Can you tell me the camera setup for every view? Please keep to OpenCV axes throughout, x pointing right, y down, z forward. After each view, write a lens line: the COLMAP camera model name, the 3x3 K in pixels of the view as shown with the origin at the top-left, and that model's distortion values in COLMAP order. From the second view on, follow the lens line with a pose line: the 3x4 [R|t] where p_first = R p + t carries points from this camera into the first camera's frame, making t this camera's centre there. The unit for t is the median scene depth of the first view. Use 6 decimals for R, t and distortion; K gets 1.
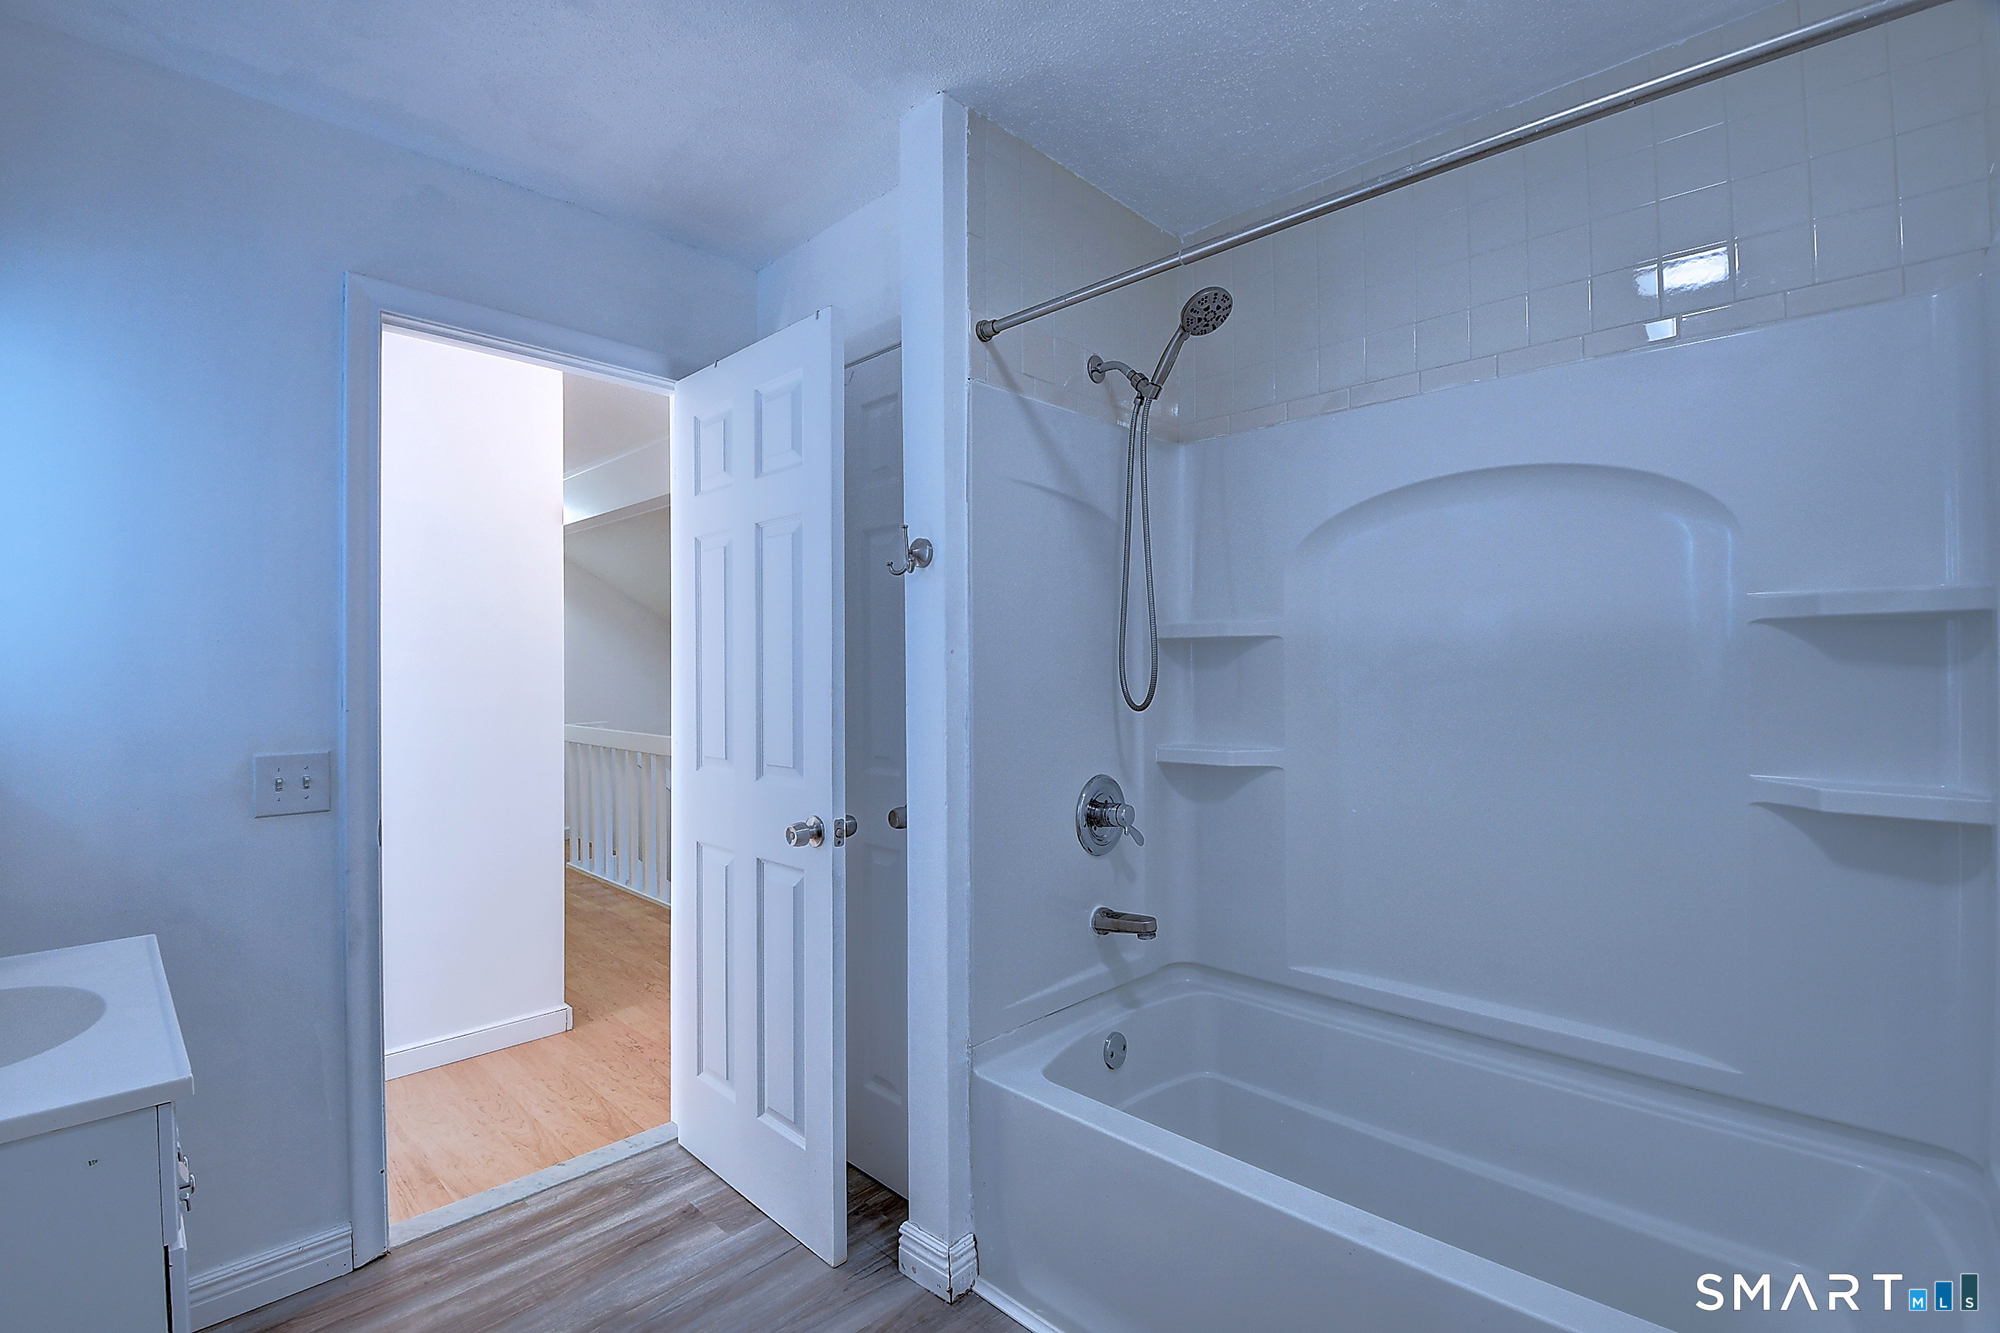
lens RADIAL K [[877.0, 0, 979.0], [0, 877.0, 666.7], [0, 0, 1]] dist [0.019002, -0.031399]
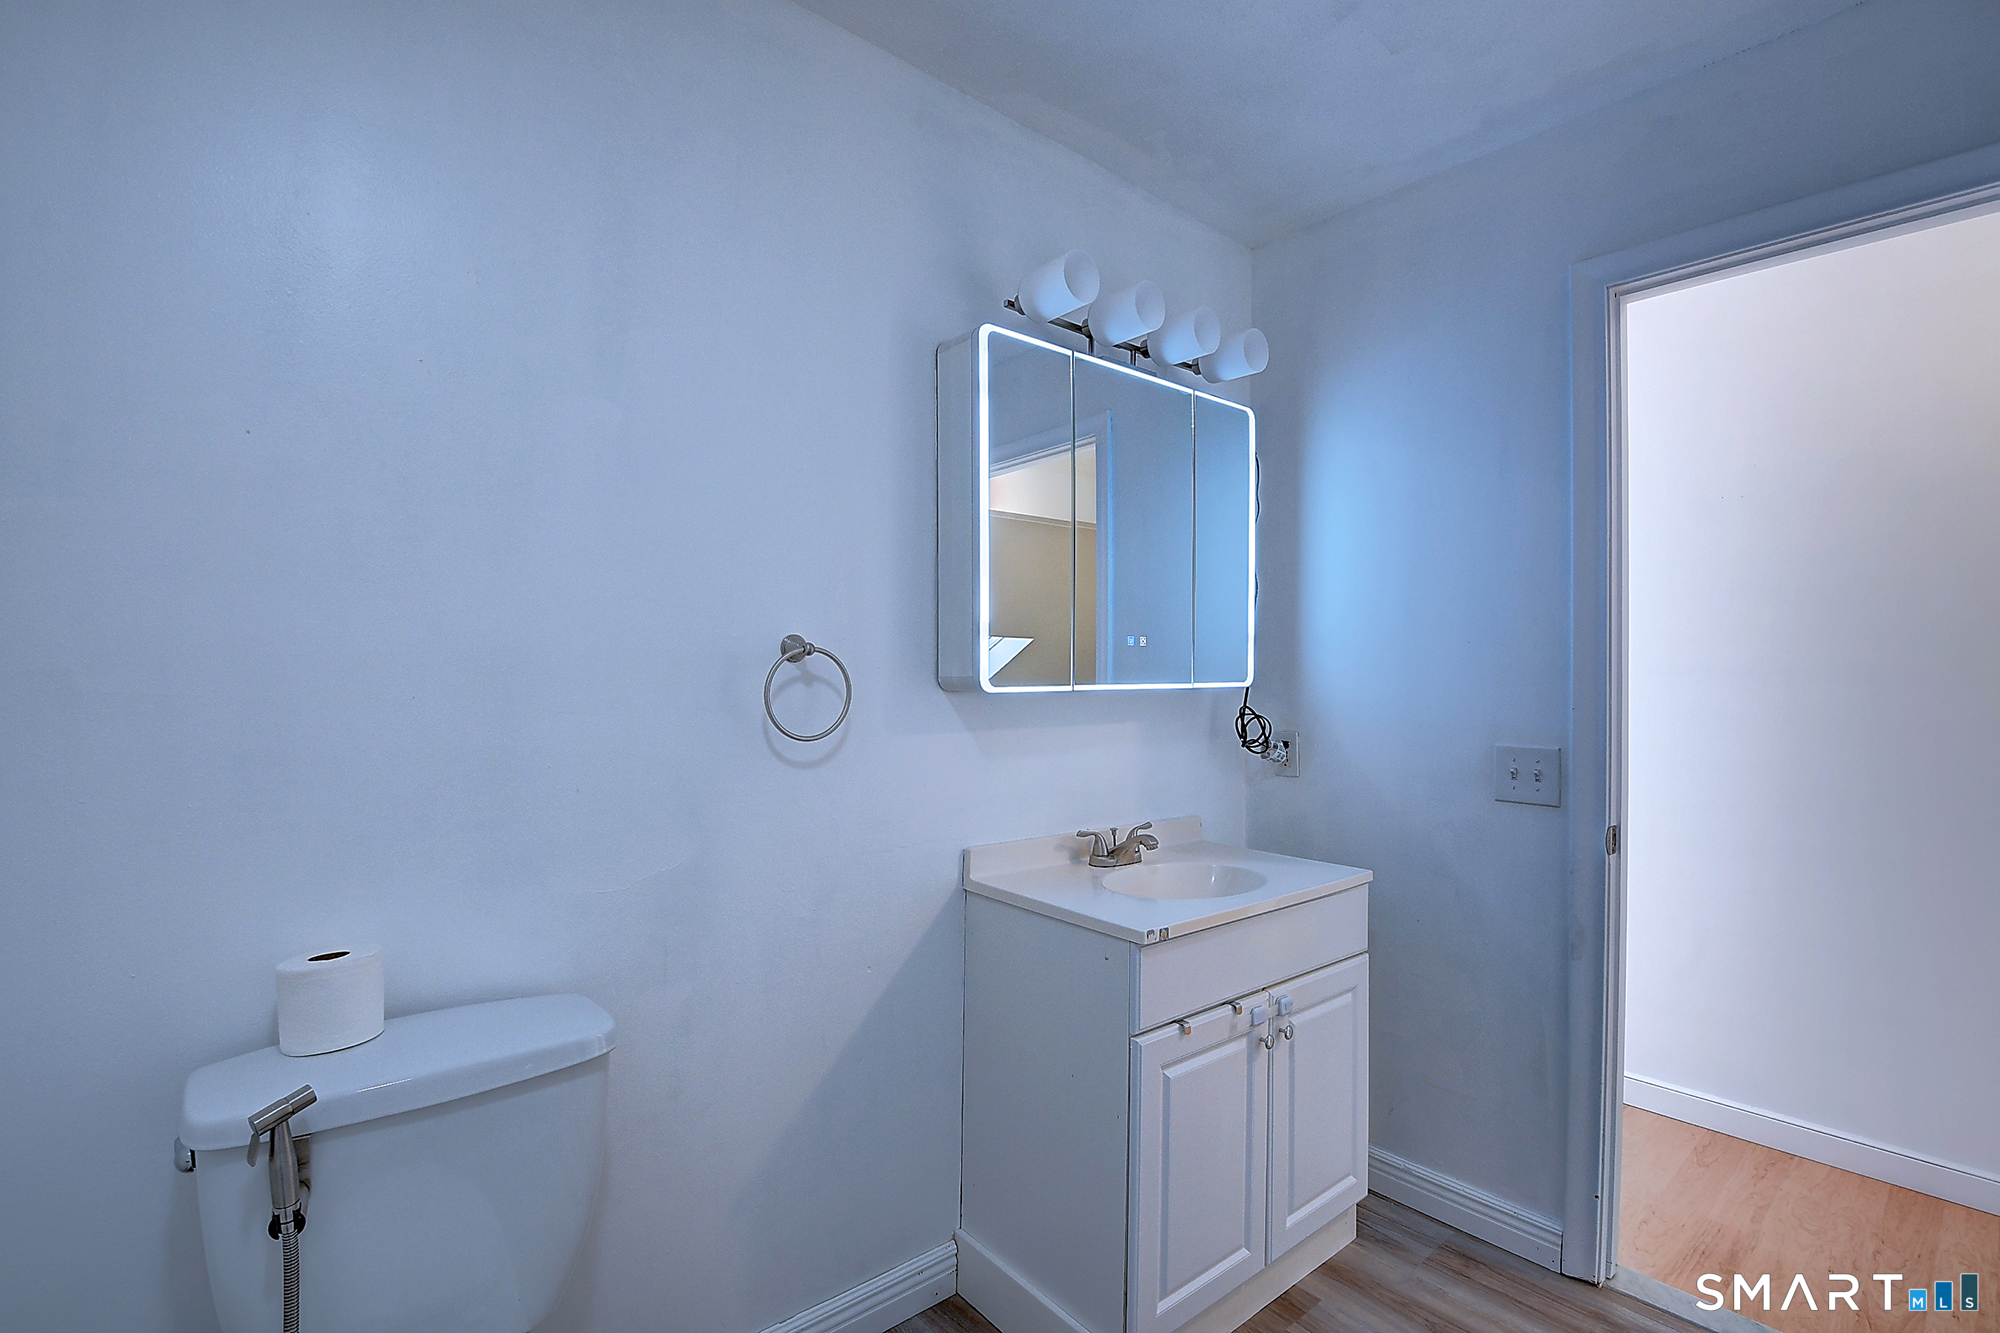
lens RADIAL K [[884.5, 0, 986.1], [0, 884.5, 668.4], [0, 0, 1]] dist [0.000873, -0.013449]
pose [[-0.125247, 0.005084, -0.992113, 0.351211], [0.009986, 0.999943, 0.003864, -0.006048], [0.992075, -0.009423, -0.125291, 0.479091]]
